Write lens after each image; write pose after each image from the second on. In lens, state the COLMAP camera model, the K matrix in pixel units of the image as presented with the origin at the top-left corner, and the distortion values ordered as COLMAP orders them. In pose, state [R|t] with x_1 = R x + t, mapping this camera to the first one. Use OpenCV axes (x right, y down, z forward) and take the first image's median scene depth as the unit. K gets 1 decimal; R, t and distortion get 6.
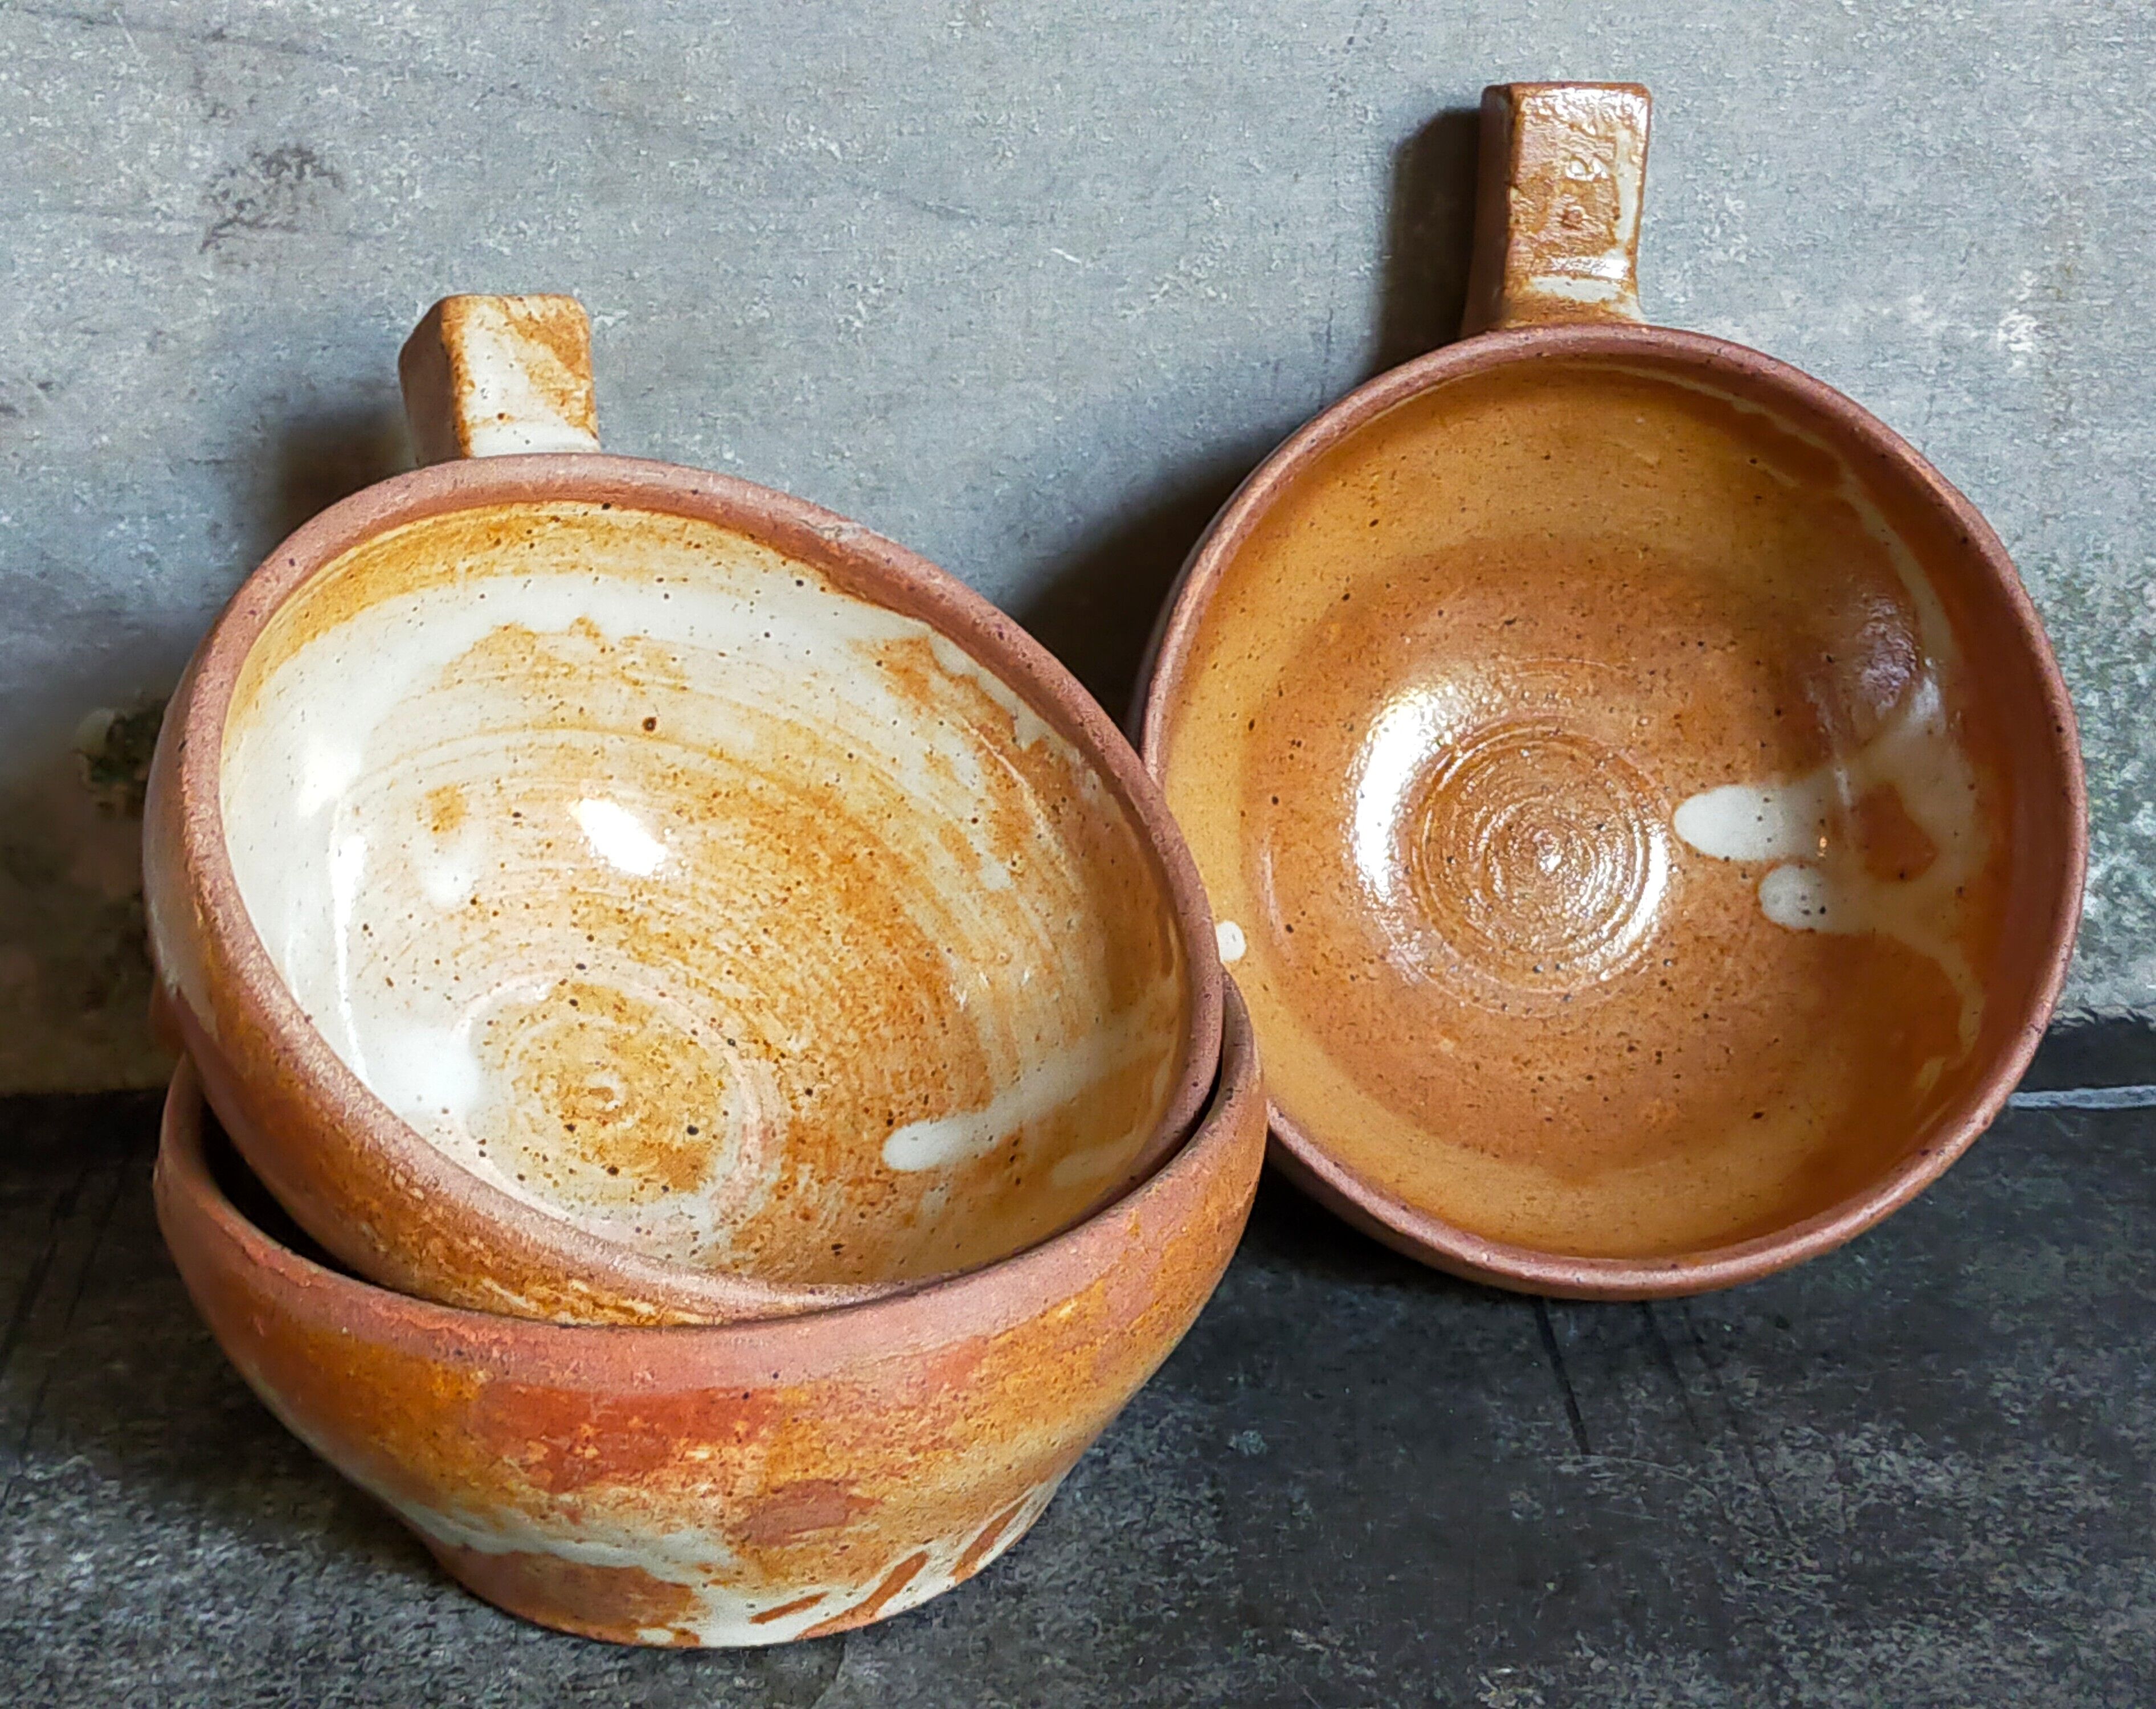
lens RADIAL K [[3481.1, 0, 1075.5], [0, 3481.1, 827.6], [0, 0, 1]] dist [0.076986, 0.000000]
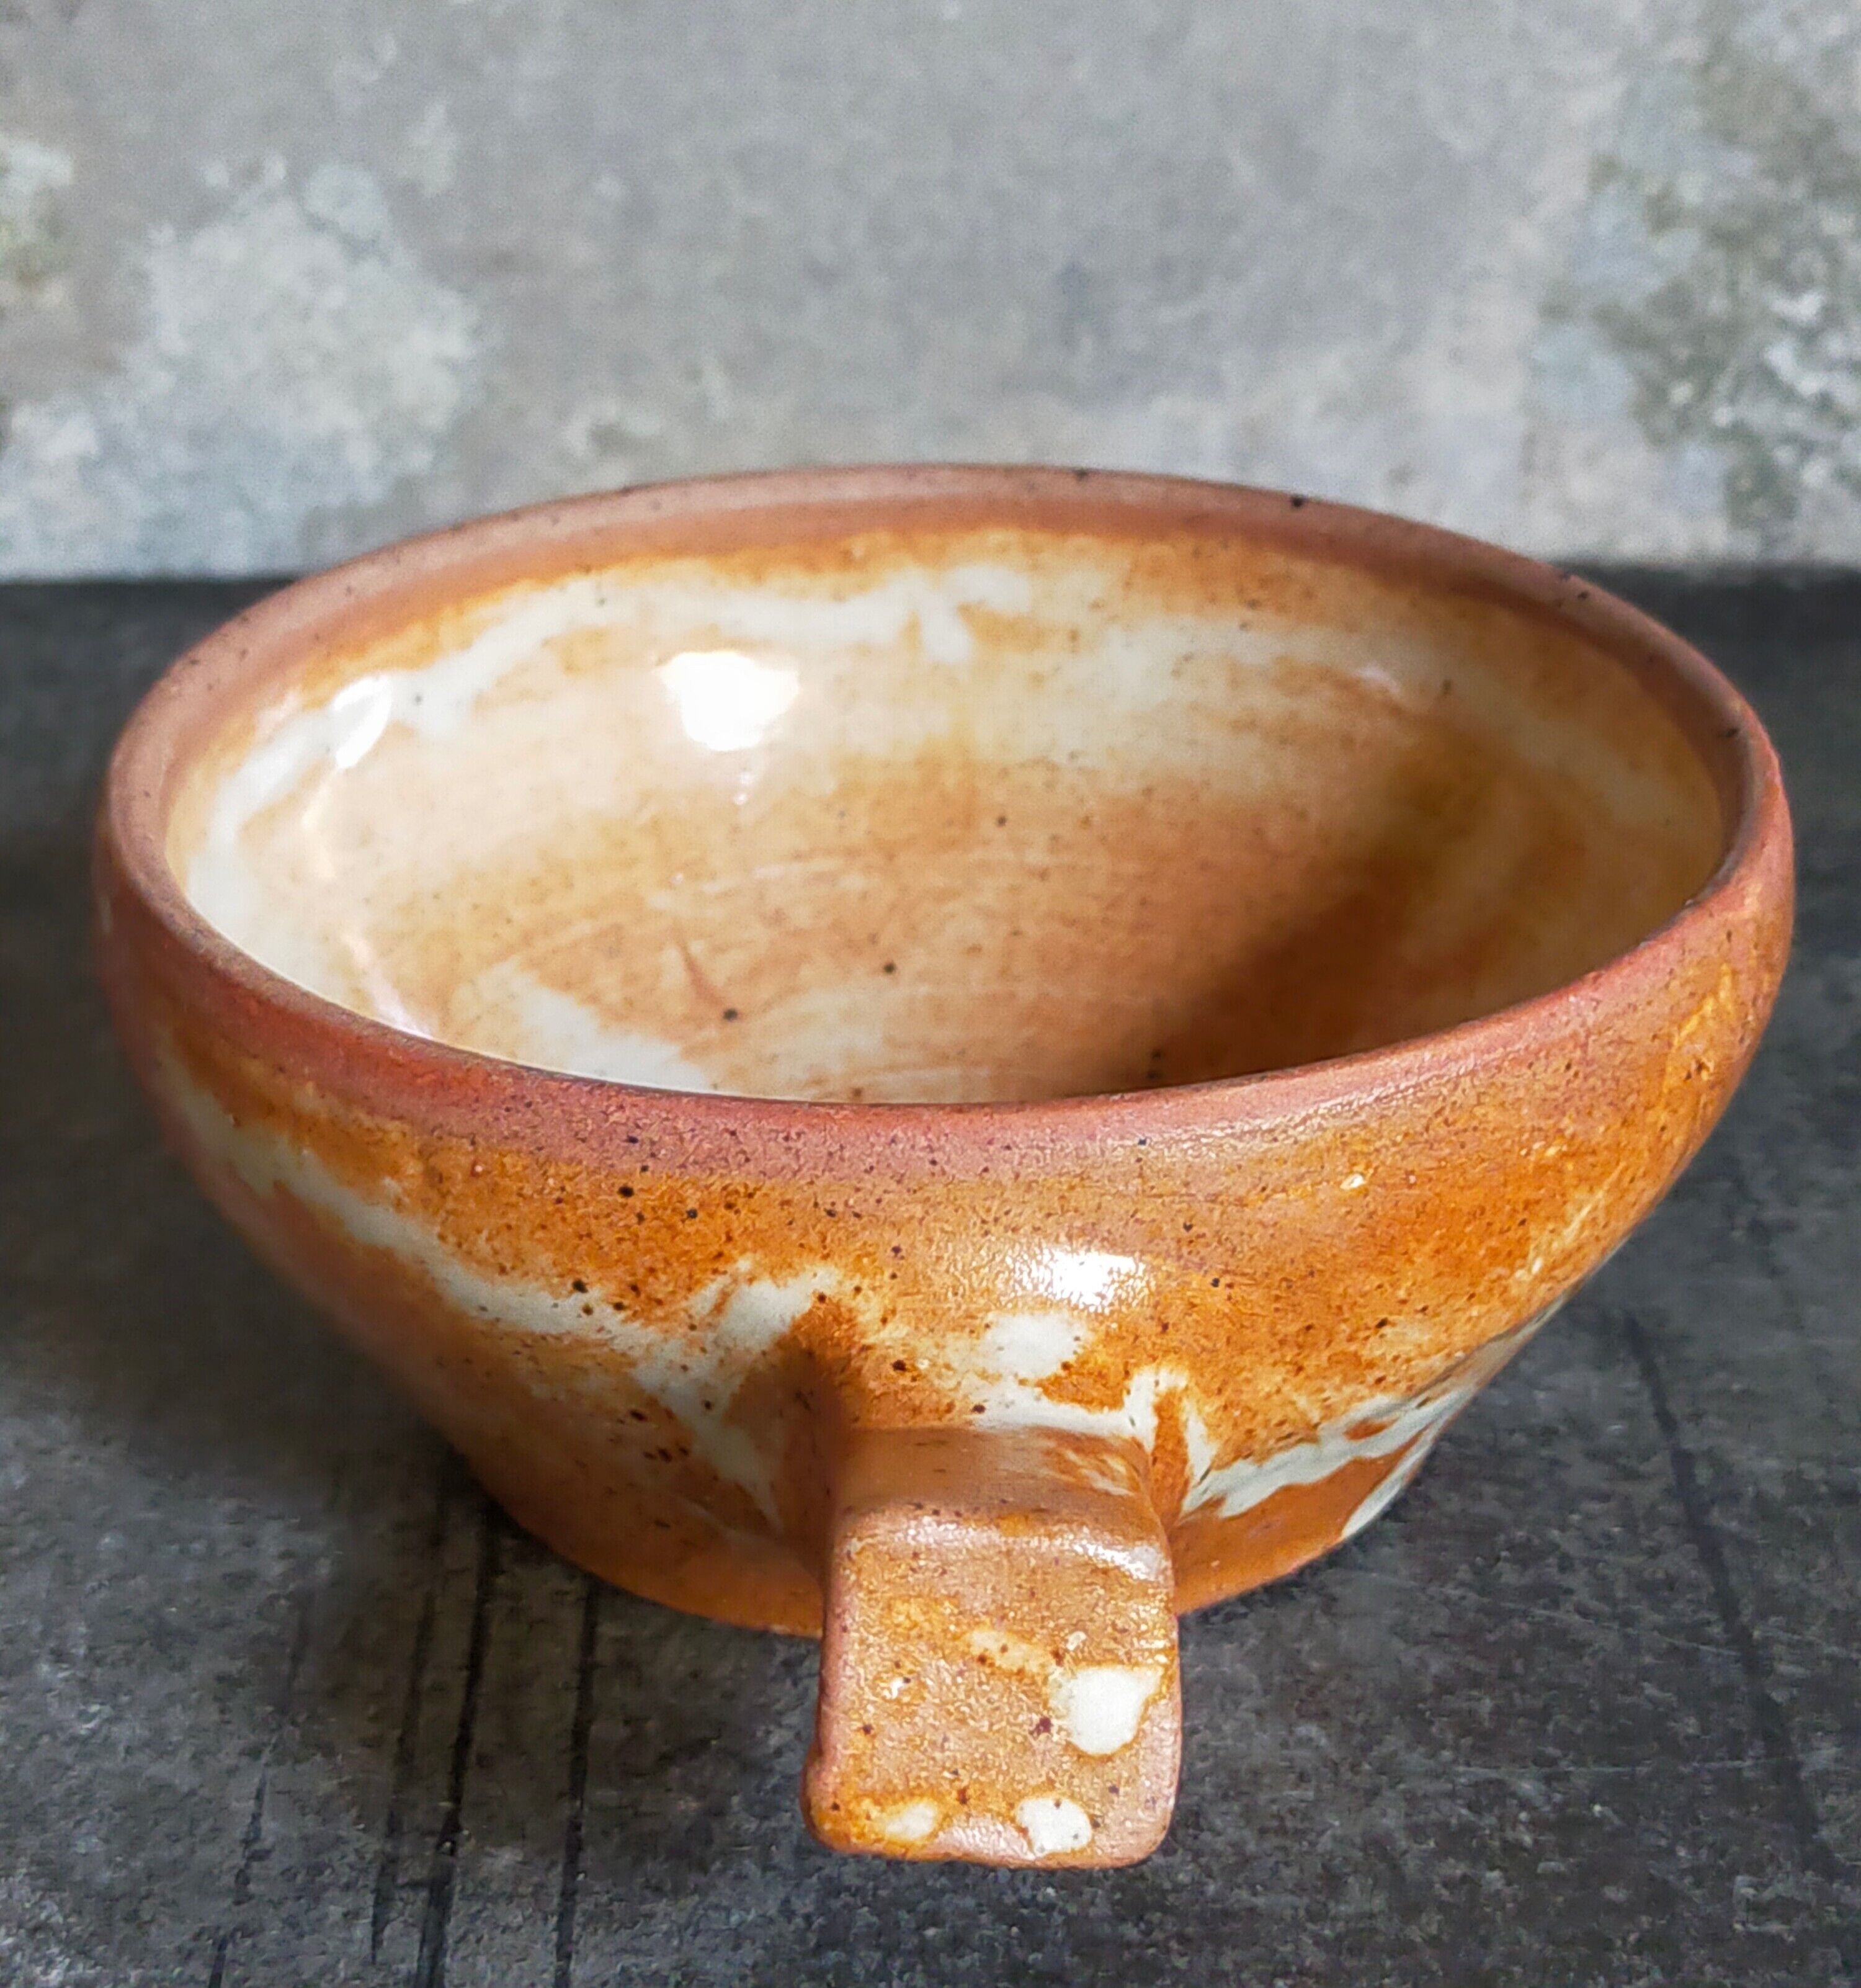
lens RADIAL K [[3803.5, 0, 948.6], [0, 3803.5, 762.7], [0, 0, 1]] dist [0.067808, 0.000000]
pose [[0.999100, 0.025500, -0.033888, 0.038573], [-0.025594, 0.999670, -0.002322, 0.121047], [0.033818, 0.003188, 0.999423, 0.100810]]
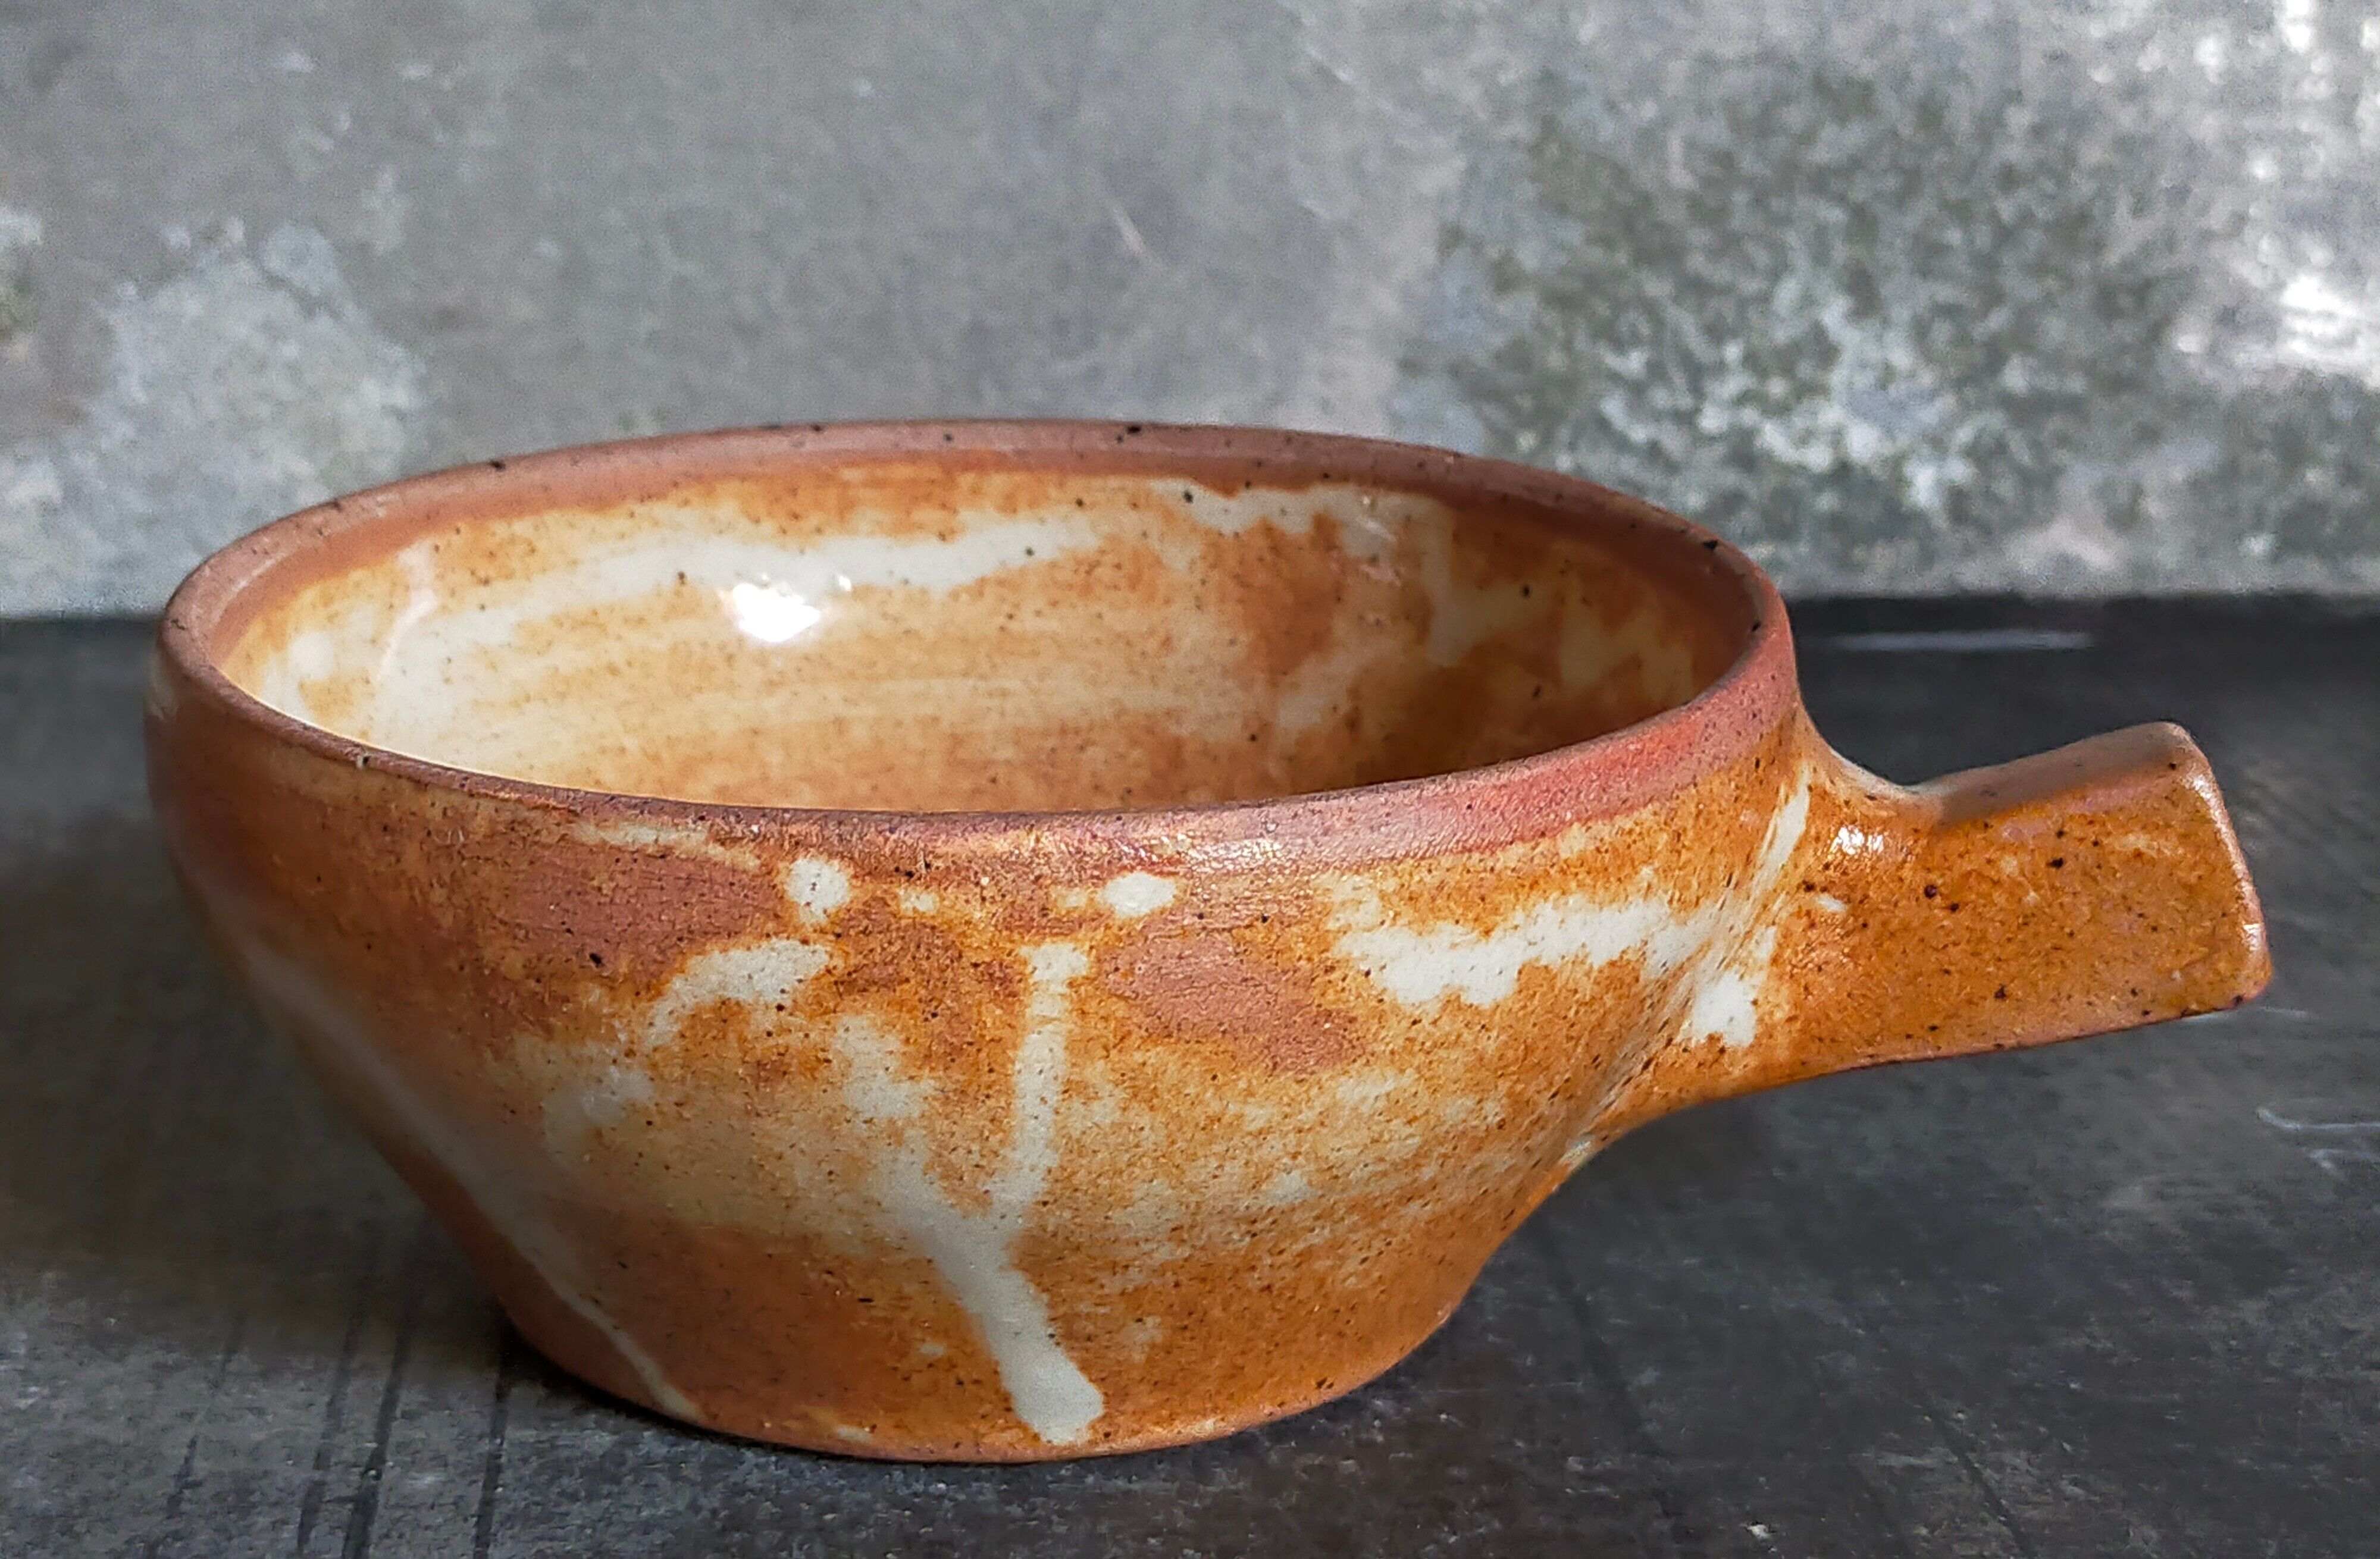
lens RADIAL K [[3641.6, 0, 1201.3], [0, 3641.6, 685.7], [0, 0, 1]] dist [0.063378, 0.000000]
pose [[0.998790, 0.012978, 0.047446, 0.049959], [-0.006331, 0.990461, -0.137647, 0.231560], [-0.048780, 0.137180, 0.989344, 0.072865]]
